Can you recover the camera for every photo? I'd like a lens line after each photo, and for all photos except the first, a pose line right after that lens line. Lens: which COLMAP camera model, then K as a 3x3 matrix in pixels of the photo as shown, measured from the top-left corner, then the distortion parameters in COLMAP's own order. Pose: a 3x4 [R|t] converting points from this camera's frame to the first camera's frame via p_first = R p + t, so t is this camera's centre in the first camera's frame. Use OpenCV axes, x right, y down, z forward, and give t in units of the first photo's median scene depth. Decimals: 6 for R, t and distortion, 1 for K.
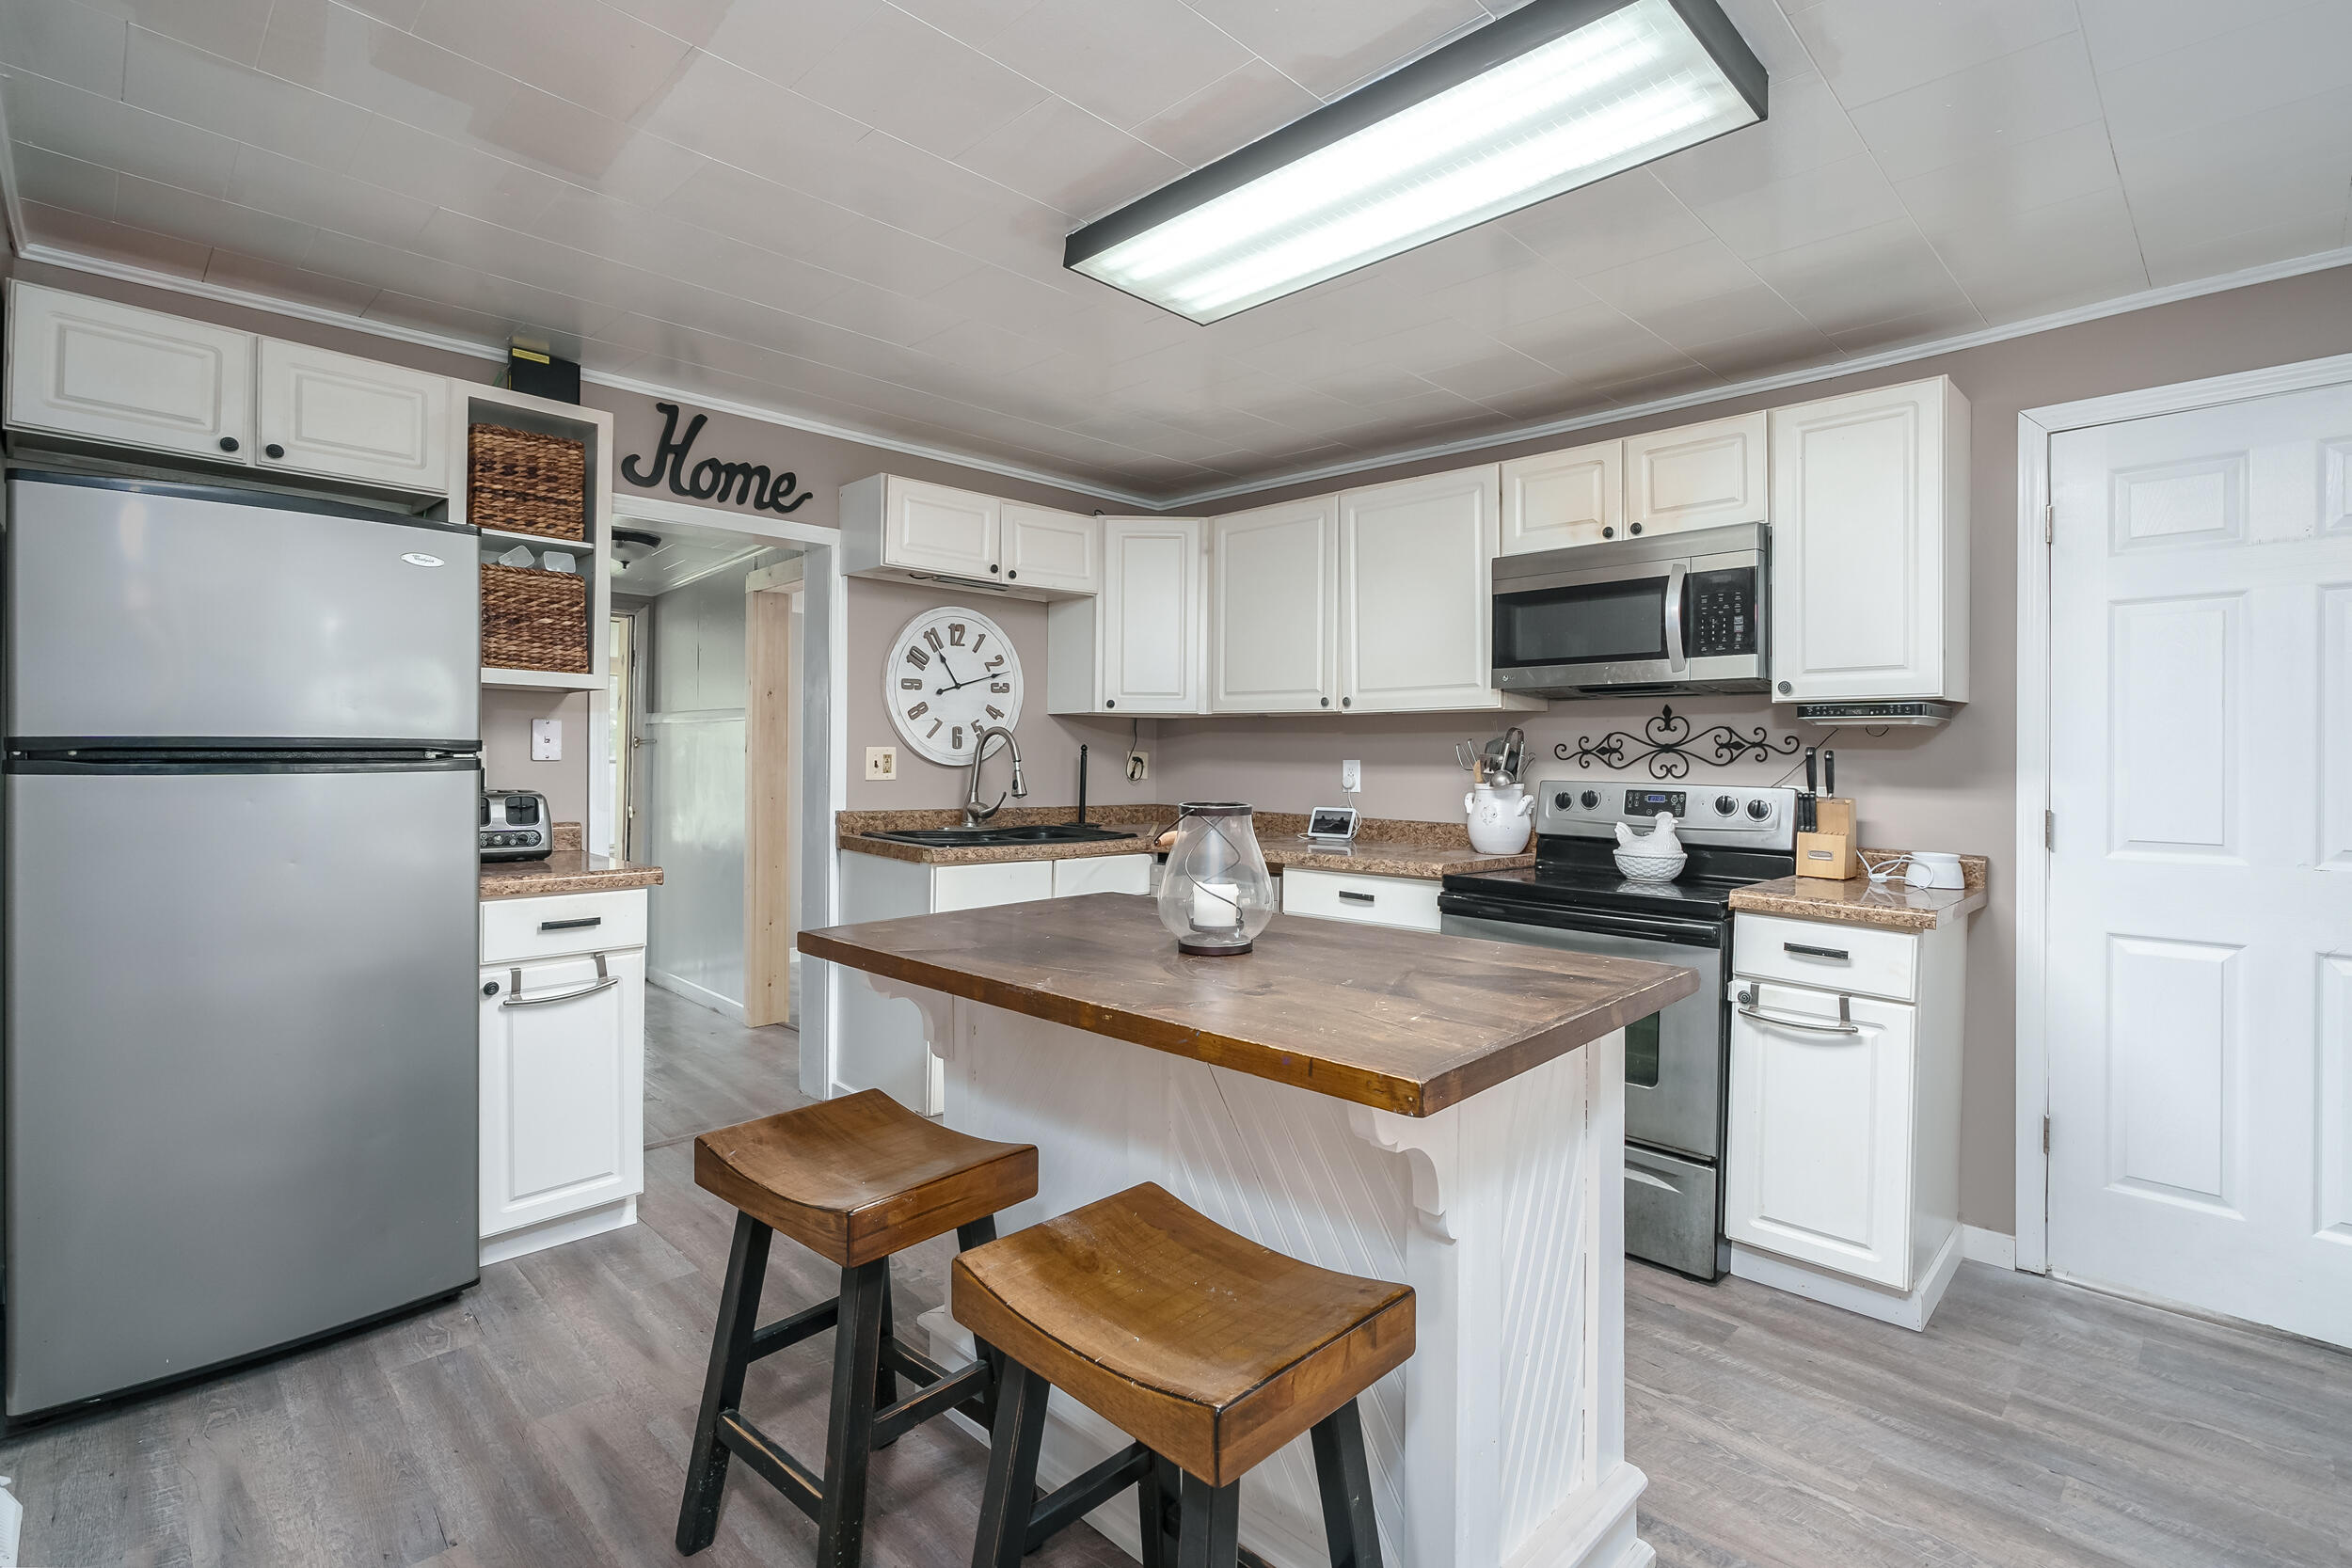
lens RADIAL K [[1095.0, 0, 1179.2], [0, 1095.0, 757.6], [0, 0, 1]] dist [-0.002077, 0.000111]
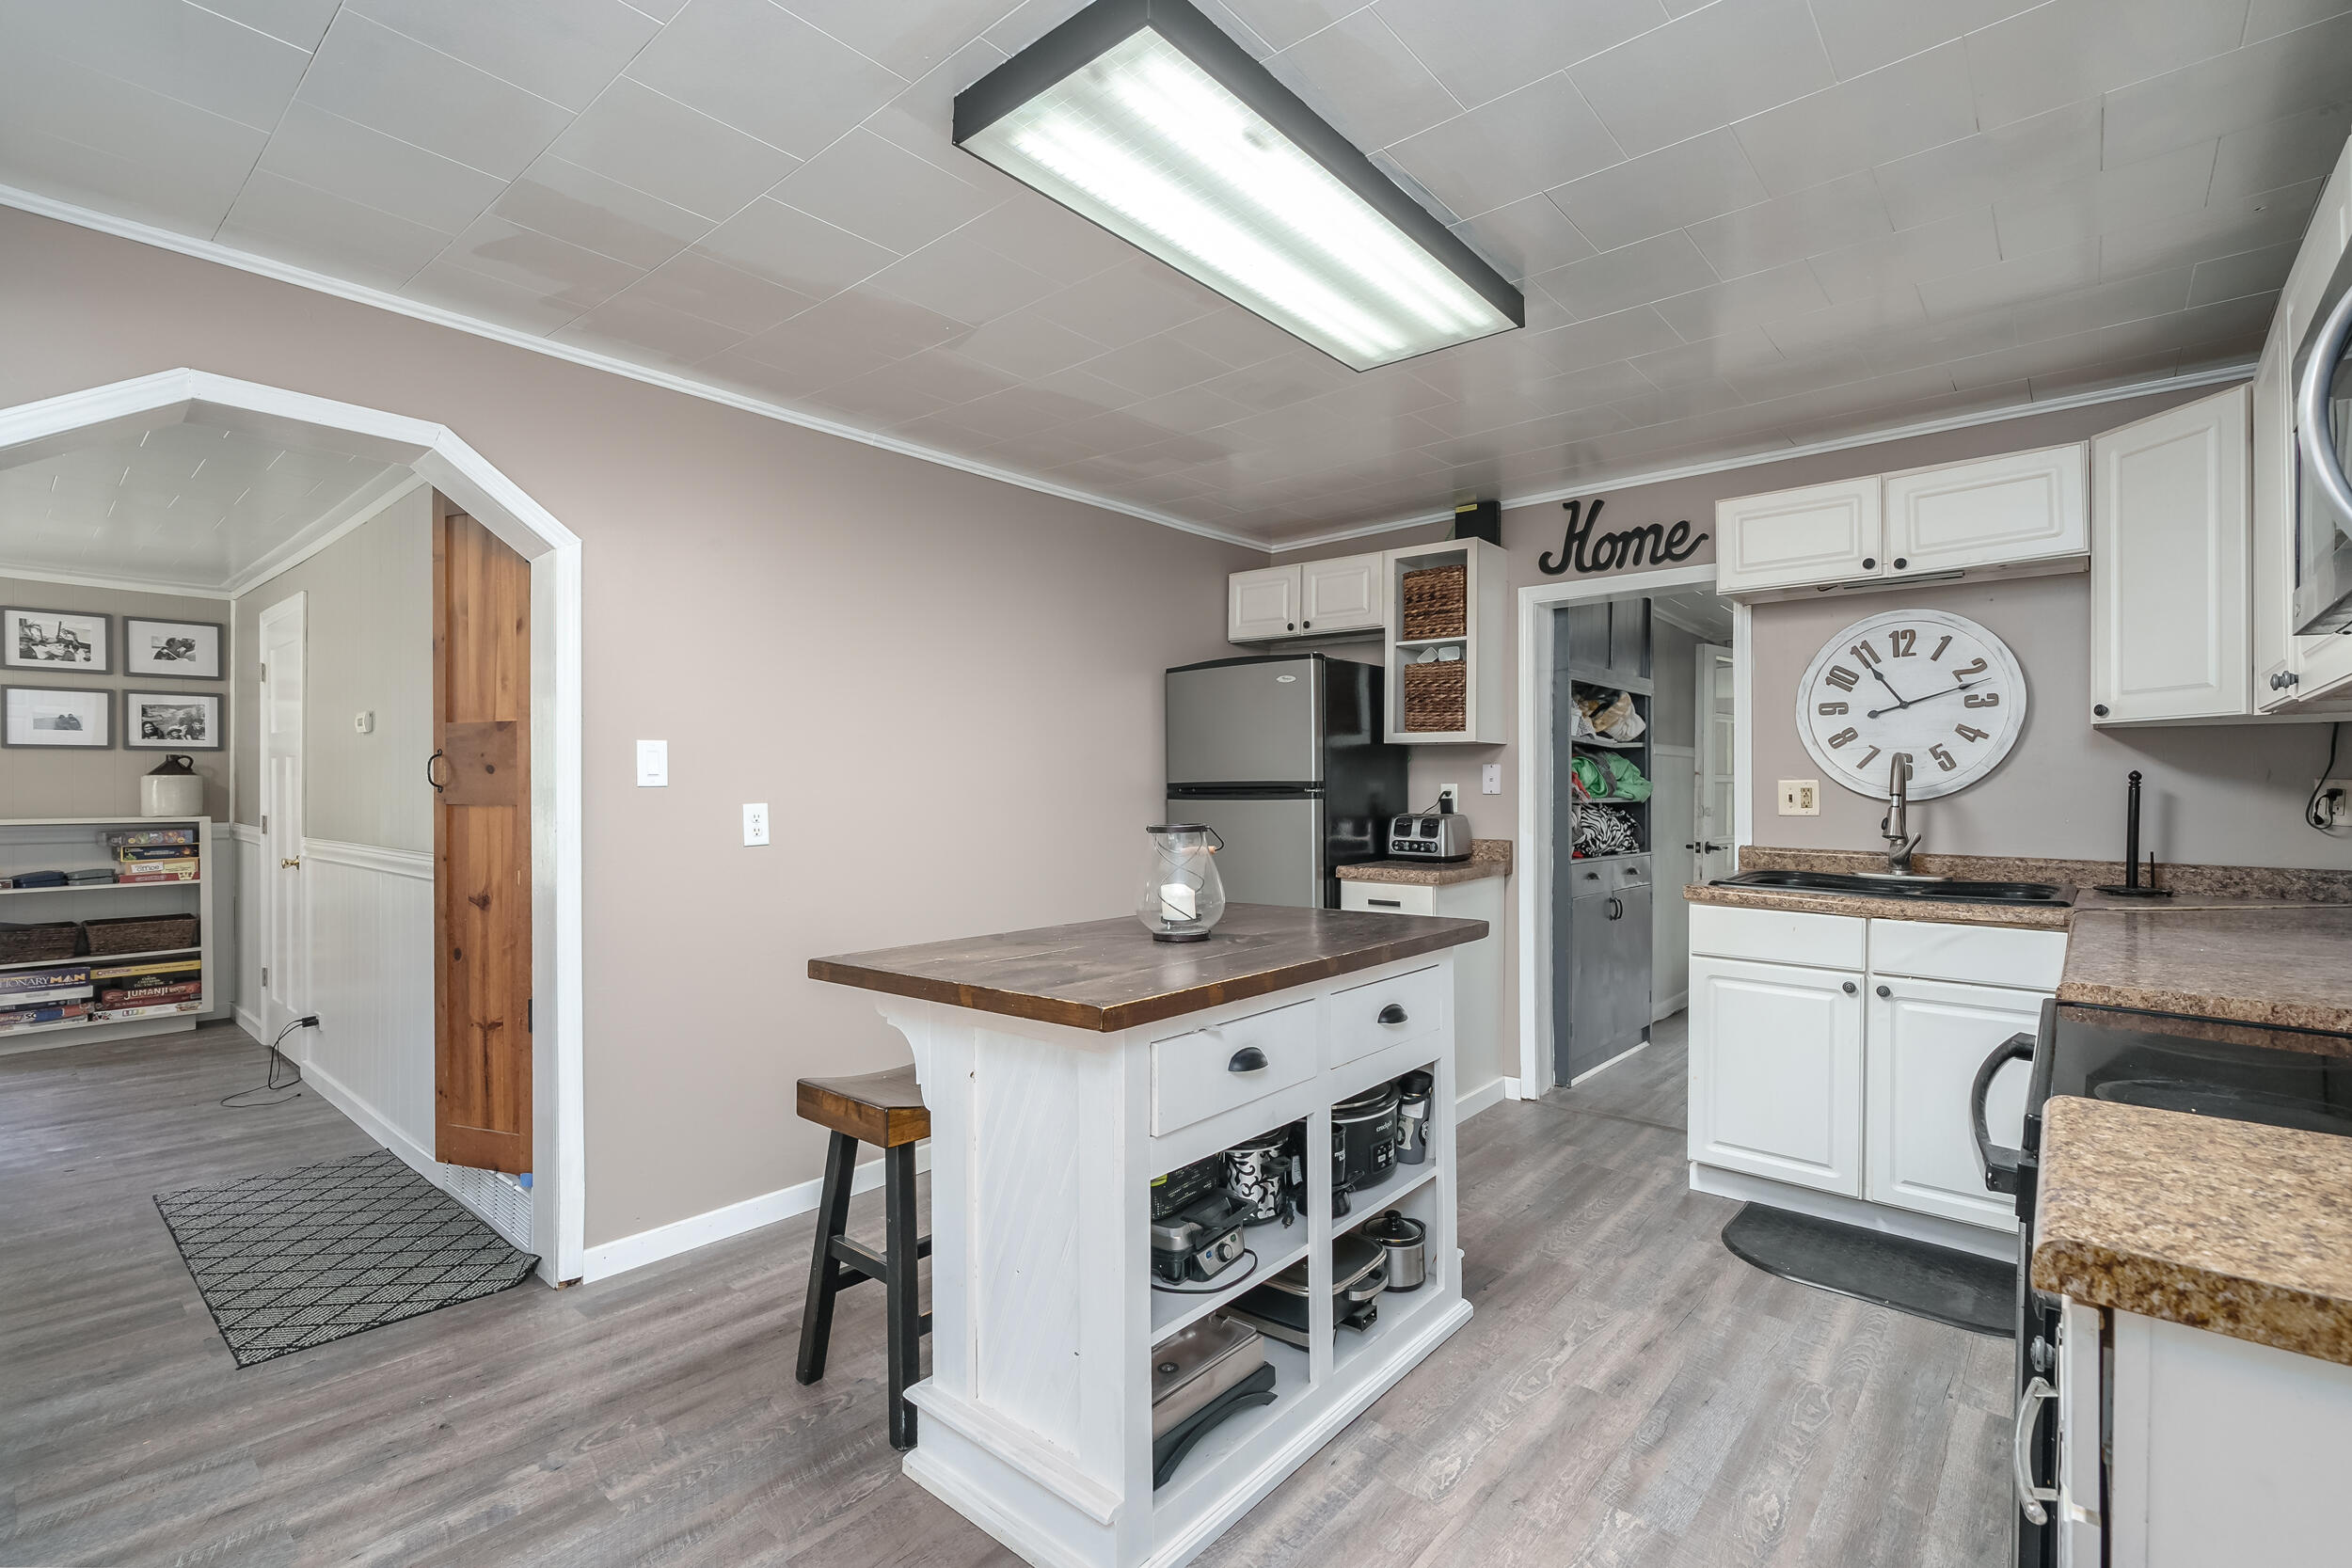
lens RADIAL K [[1064.1, 0, 1176.0], [0, 1064.1, 784.0], [0, 0, 1]] dist [0.000354, -0.000262]
pose [[0.072556, -0.010179, -0.997312, 0.586126], [-0.001134, 0.999946, -0.010288, 0.003600], [0.997364, 0.001877, 0.072541, 0.410278]]
